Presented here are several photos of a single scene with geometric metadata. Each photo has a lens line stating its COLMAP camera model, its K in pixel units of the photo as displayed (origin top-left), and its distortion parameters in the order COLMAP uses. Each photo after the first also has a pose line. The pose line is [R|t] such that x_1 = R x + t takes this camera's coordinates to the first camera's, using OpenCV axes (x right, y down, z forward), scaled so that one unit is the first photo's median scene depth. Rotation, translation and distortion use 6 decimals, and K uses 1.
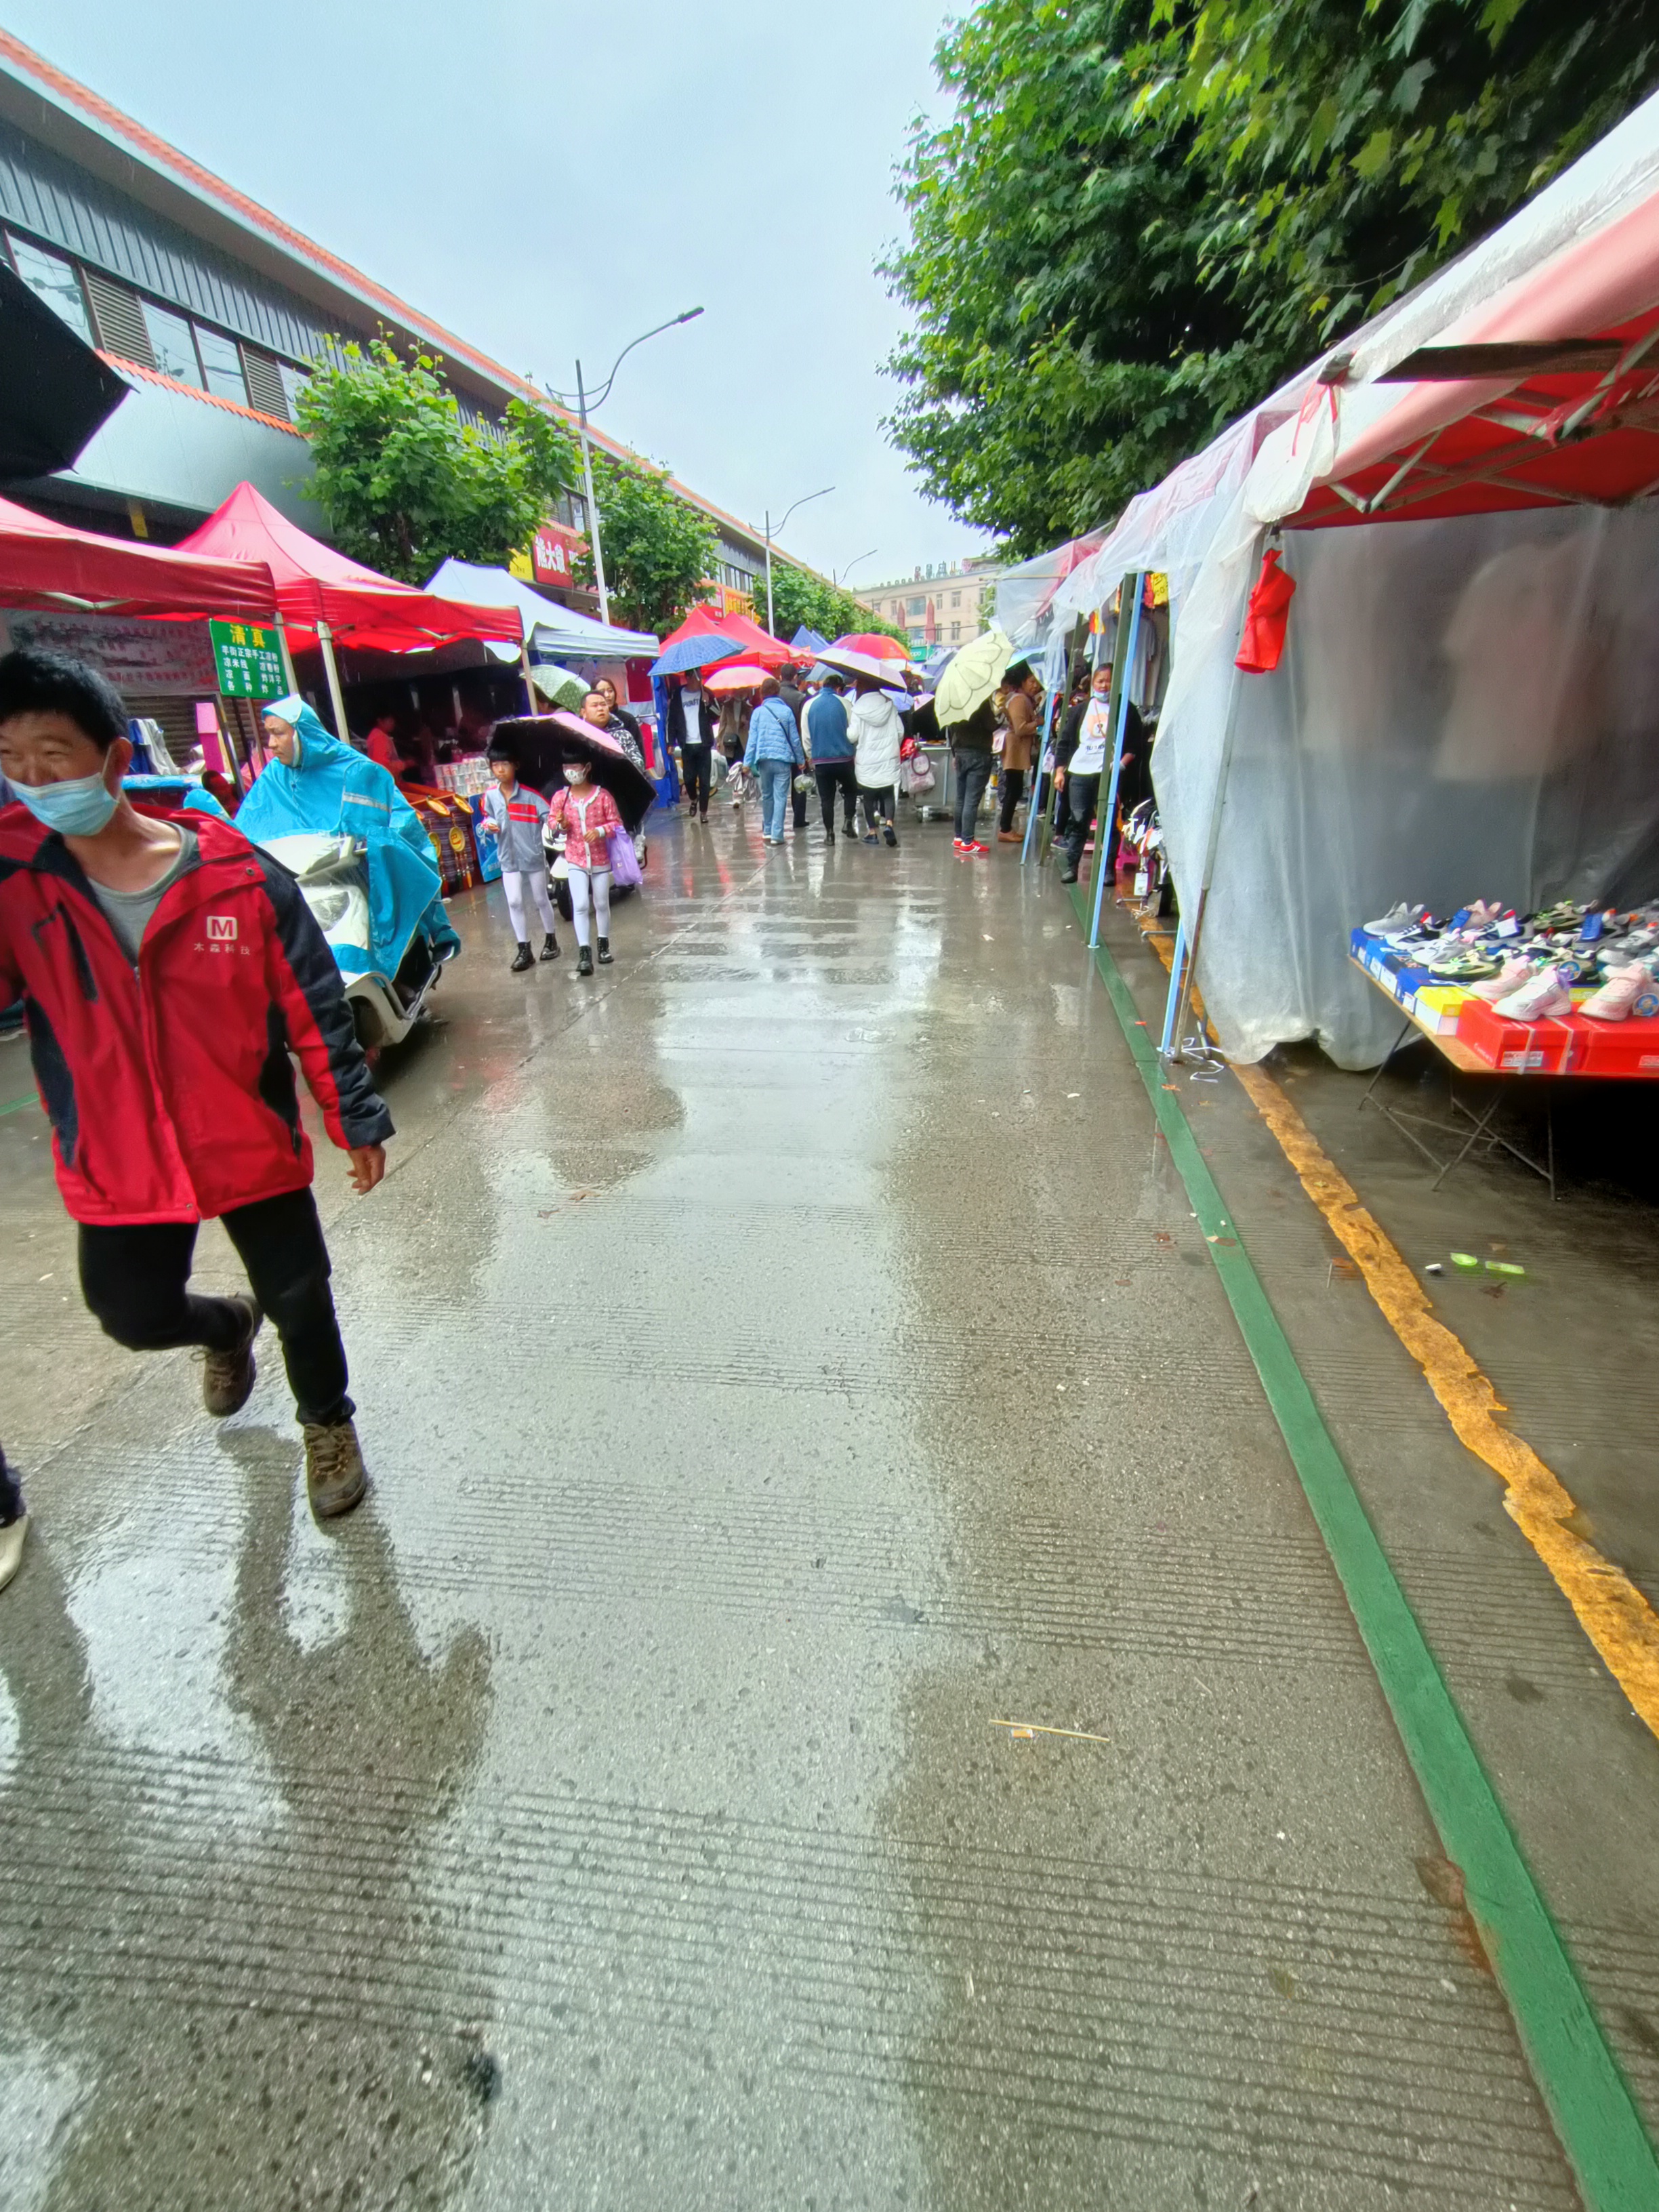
lens RADIAL K [[877.1, 0, 815.0], [0, 877.1, 1097.9], [0, 0, 1]] dist [-0.000362, -0.002644]
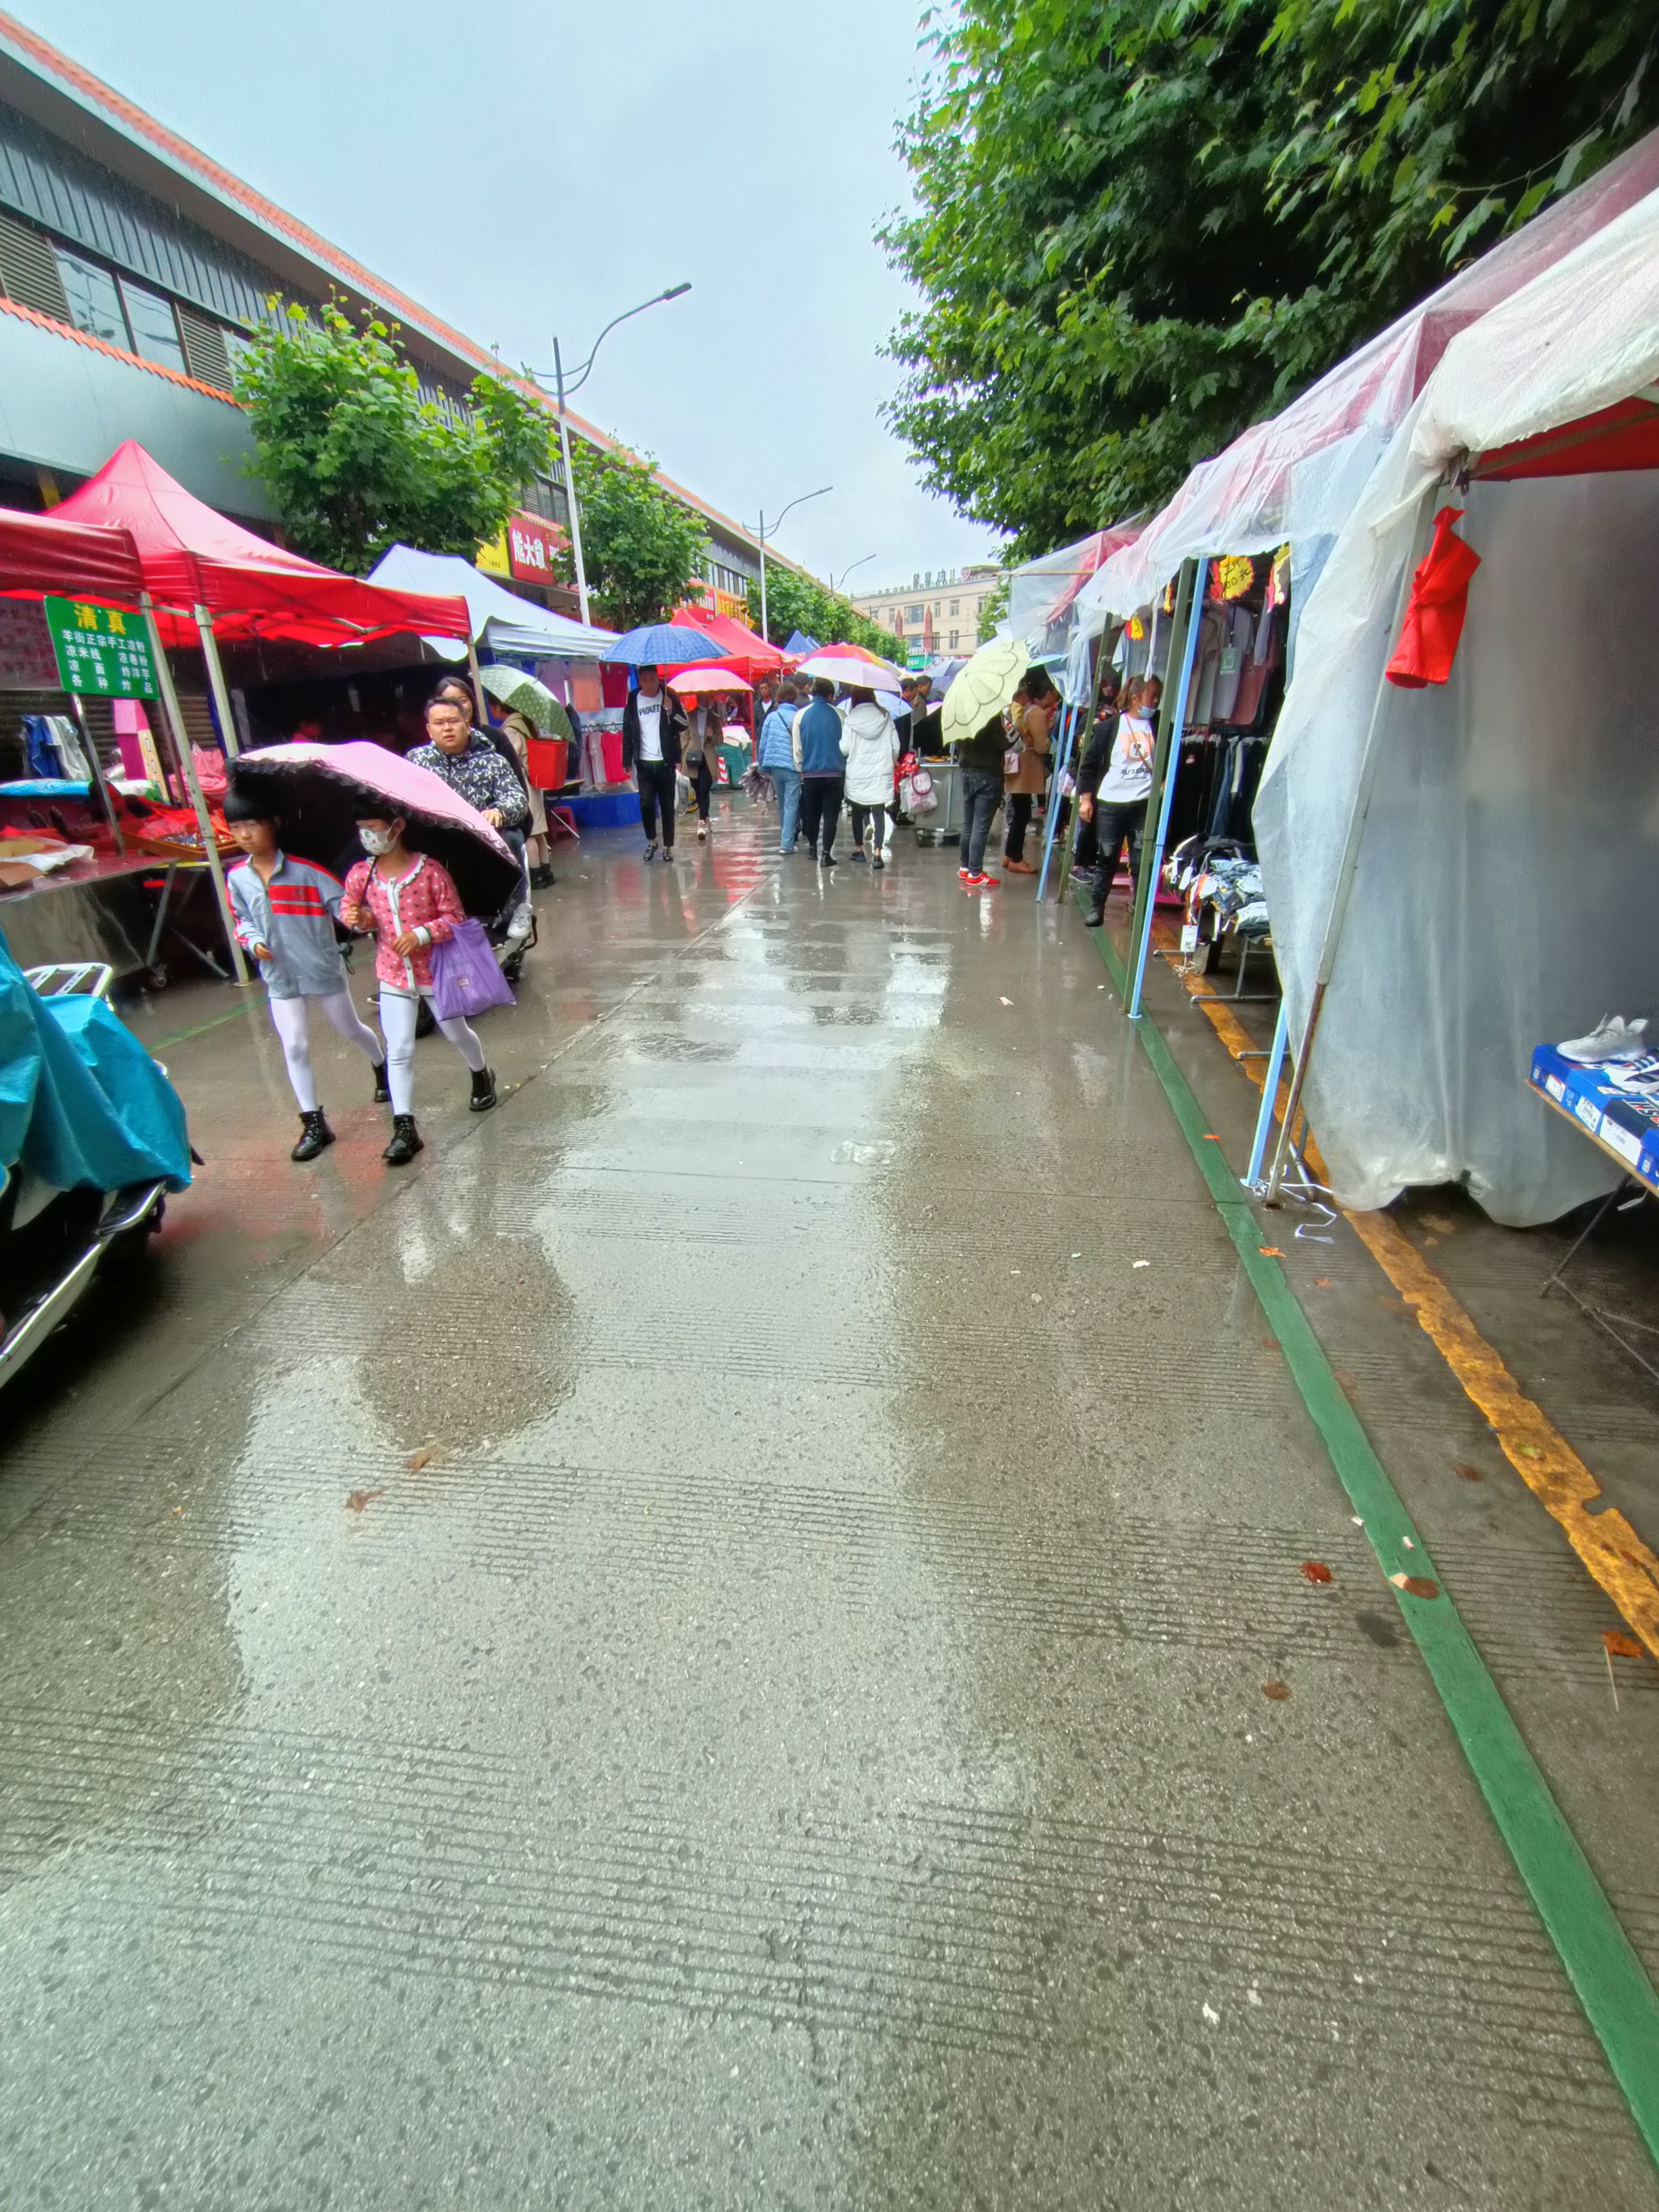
lens RADIAL K [[889.3, 0, 829.5], [0, 889.3, 1106.0], [0, 0, 1]] dist [0.001648, 0.000394]
pose [[0.999706, 0.006493, 0.023362, 0.009007], [-0.006379, 0.999967, -0.004939, -0.061207], [-0.023393, 0.004789, 0.999715, 0.128004]]
